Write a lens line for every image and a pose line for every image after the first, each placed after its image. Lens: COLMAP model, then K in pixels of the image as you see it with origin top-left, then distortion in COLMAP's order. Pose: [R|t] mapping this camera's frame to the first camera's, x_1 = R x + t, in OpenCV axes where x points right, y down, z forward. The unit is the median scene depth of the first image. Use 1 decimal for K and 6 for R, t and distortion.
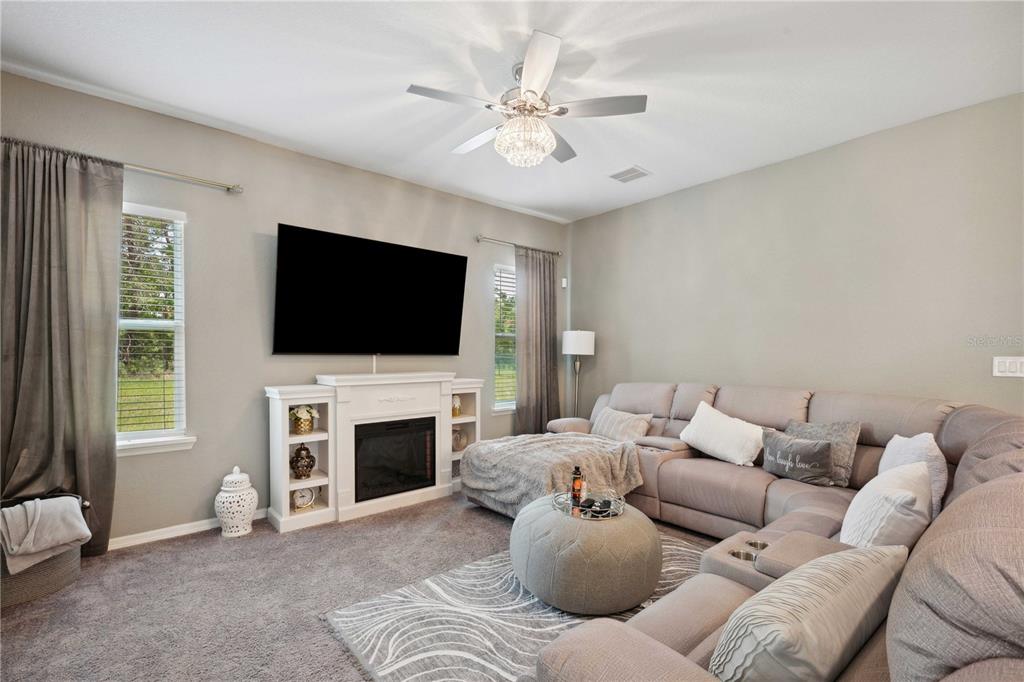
lens RADIAL K [[459.7, 0, 512.0], [0, 459.7, 341.0], [0, 0, 1]] dist [0.001250, 0.000288]
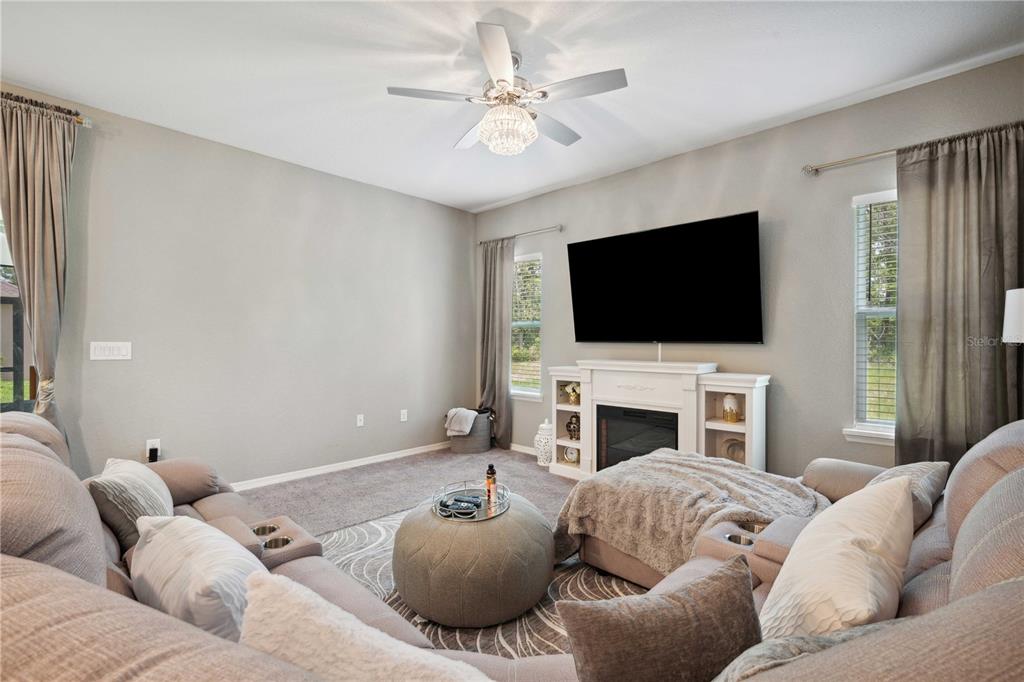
lens RADIAL K [[431.8, 0, 512.0], [0, 431.8, 341.0], [0, 0, 1]] dist [-0.002786, -0.000315]
pose [[0.118615, -0.005350, -0.992926, 0.686464], [0.023947, 0.999710, -0.002526, 0.023564], [0.992652, -0.023478, 0.118708, 0.657024]]
